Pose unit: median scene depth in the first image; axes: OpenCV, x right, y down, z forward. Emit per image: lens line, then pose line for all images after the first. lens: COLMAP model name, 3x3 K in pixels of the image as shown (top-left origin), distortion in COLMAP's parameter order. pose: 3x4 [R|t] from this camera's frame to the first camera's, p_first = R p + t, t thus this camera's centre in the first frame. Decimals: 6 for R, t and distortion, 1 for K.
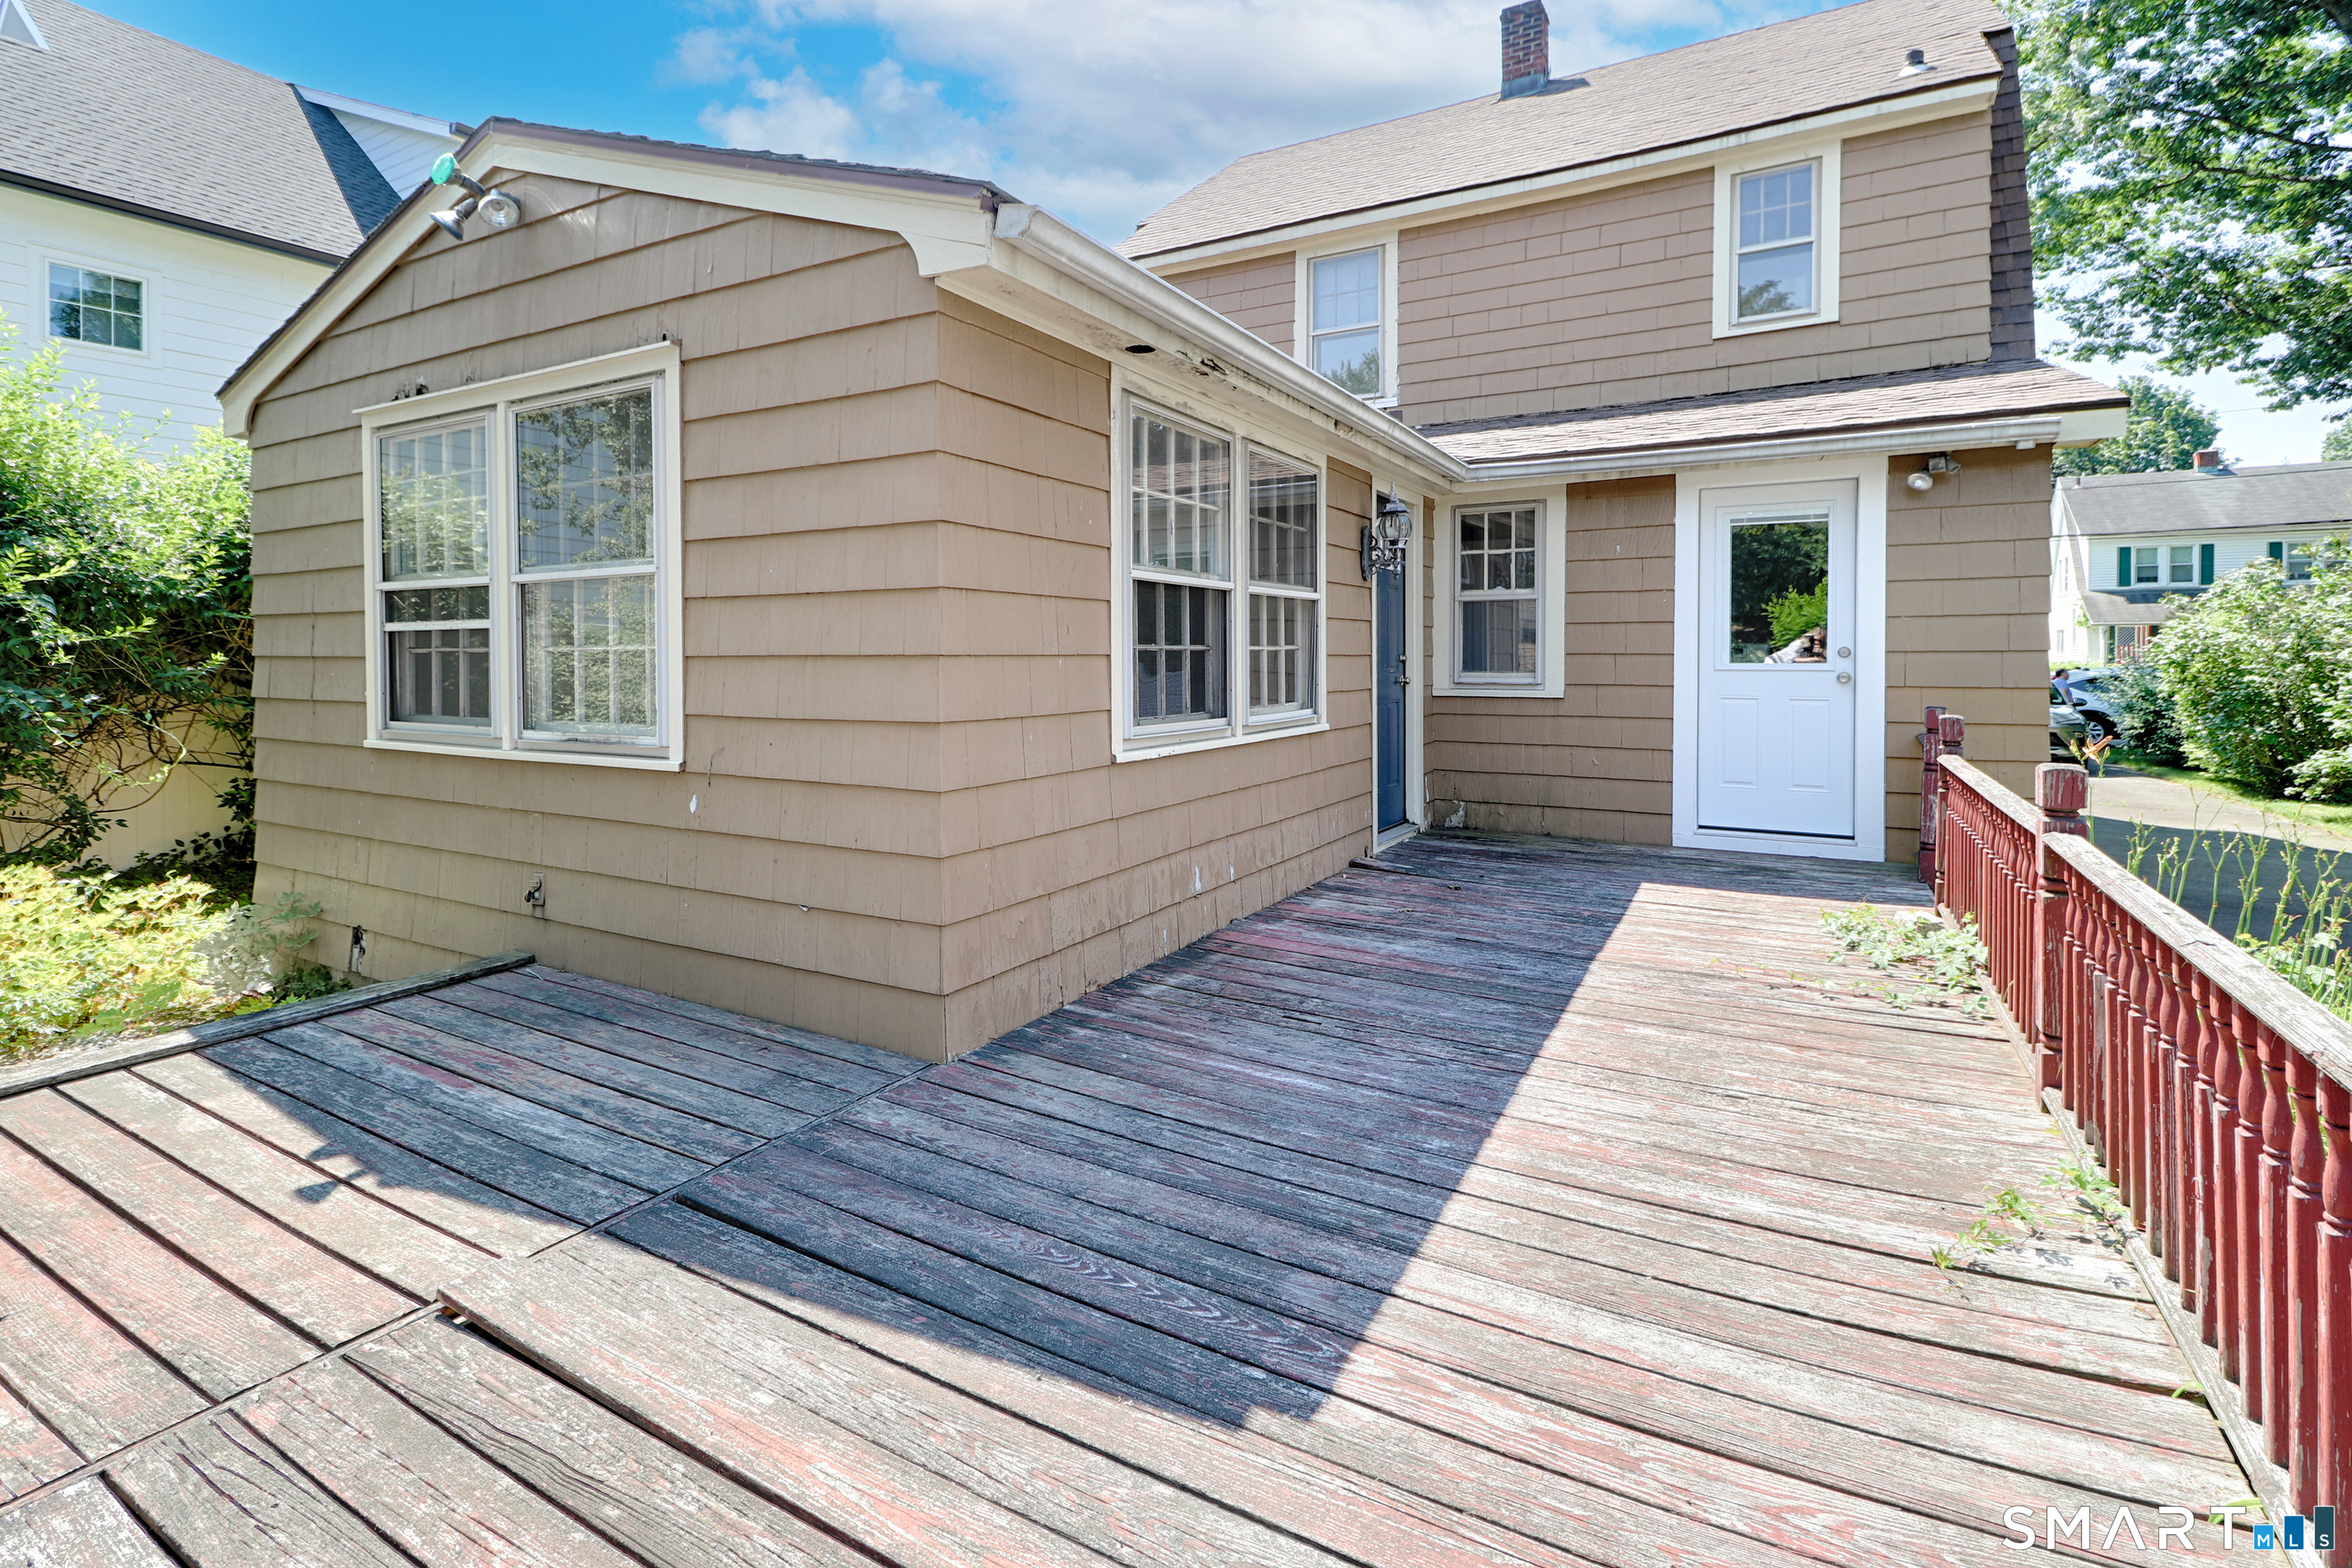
lens RADIAL K [[1114.4, 0, 1179.6], [0, 1114.4, 672.0], [0, 0, 1]] dist [0.000775, -0.008612]
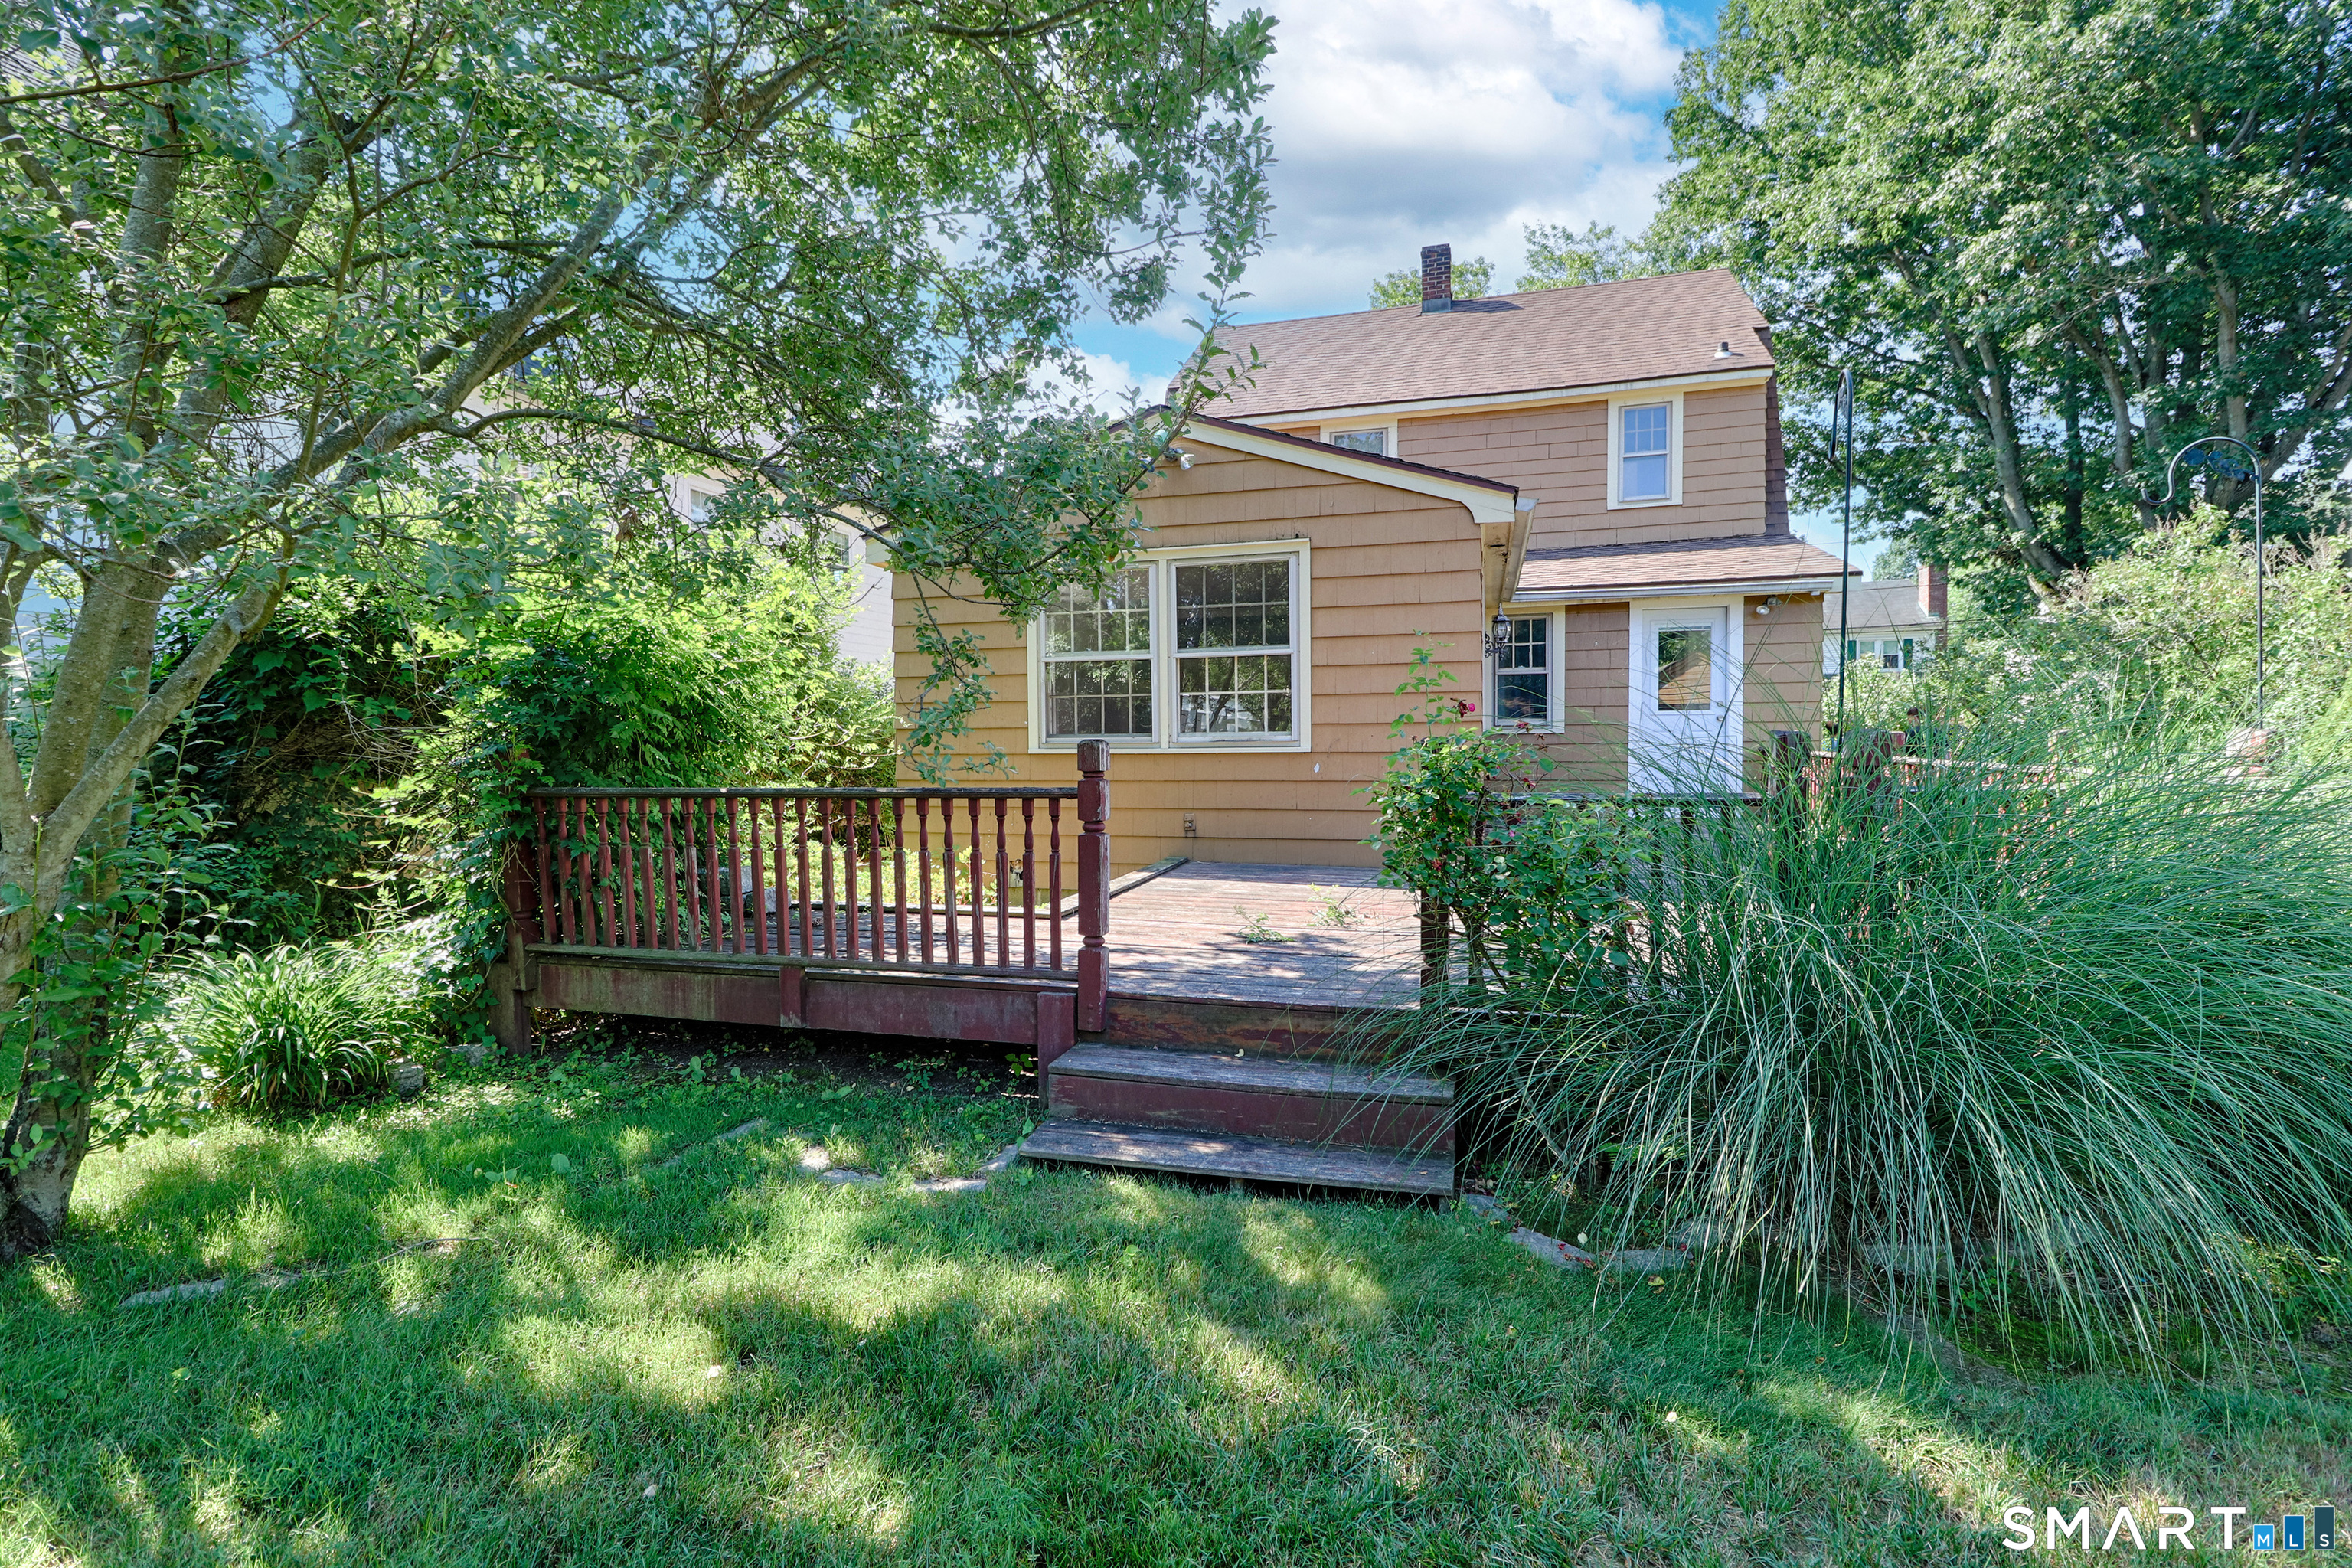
lens RADIAL K [[1081.8, 0, 1176.0], [0, 1081.8, 784.0], [0, 0, 1]] dist [-0.028998, -0.000243]
pose [[0.973741, -0.018756, 0.226886, -0.517000], [0.012123, 0.999458, 0.030594, 0.038386], [-0.227337, -0.027040, 0.973441, -0.389071]]
